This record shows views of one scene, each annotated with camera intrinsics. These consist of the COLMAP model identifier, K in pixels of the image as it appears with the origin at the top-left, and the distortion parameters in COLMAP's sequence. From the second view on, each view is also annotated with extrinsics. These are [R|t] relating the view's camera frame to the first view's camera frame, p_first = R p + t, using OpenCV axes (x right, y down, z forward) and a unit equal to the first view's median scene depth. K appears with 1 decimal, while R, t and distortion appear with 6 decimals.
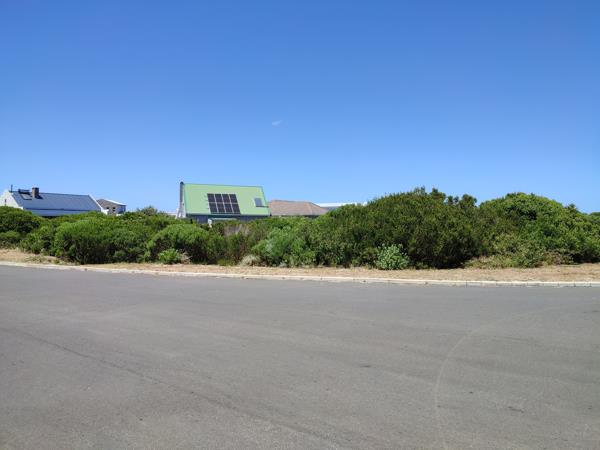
lens RADIAL K [[435.8, 0, 300.4], [0, 435.8, 224.4], [0, 0, 1]] dist [0.009963, -0.004699]
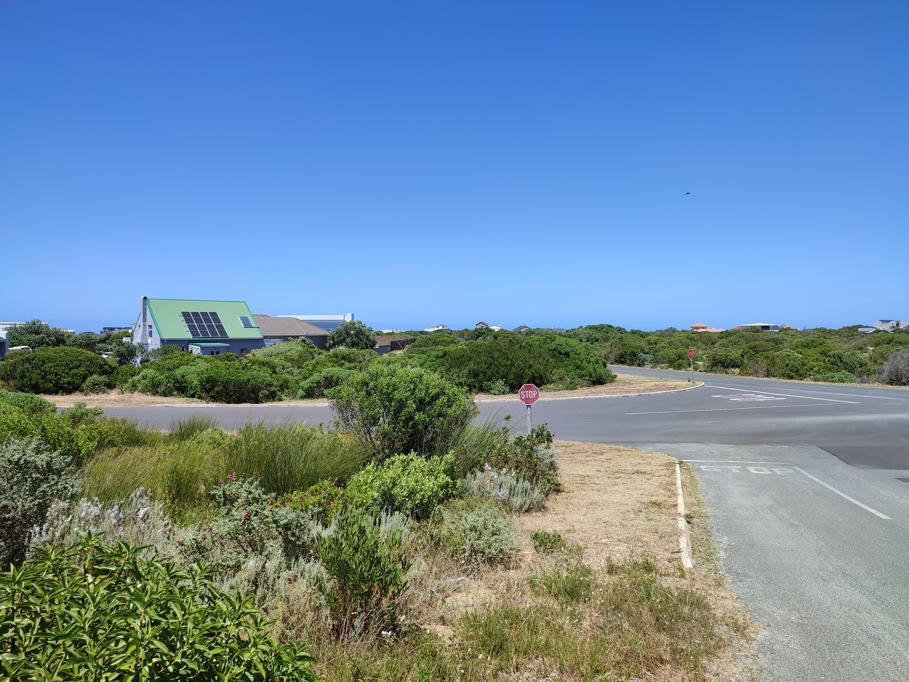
lens RADIAL K [[660.3, 0, 454.4], [0, 660.3, 343.3], [0, 0, 1]] dist [0.009963, -0.004699]
pose [[0.920935, -0.017938, 0.389302, -0.627566], [0.009654, 0.999684, 0.023225, -0.102355], [-0.389596, -0.017630, 0.920817, -0.834777]]
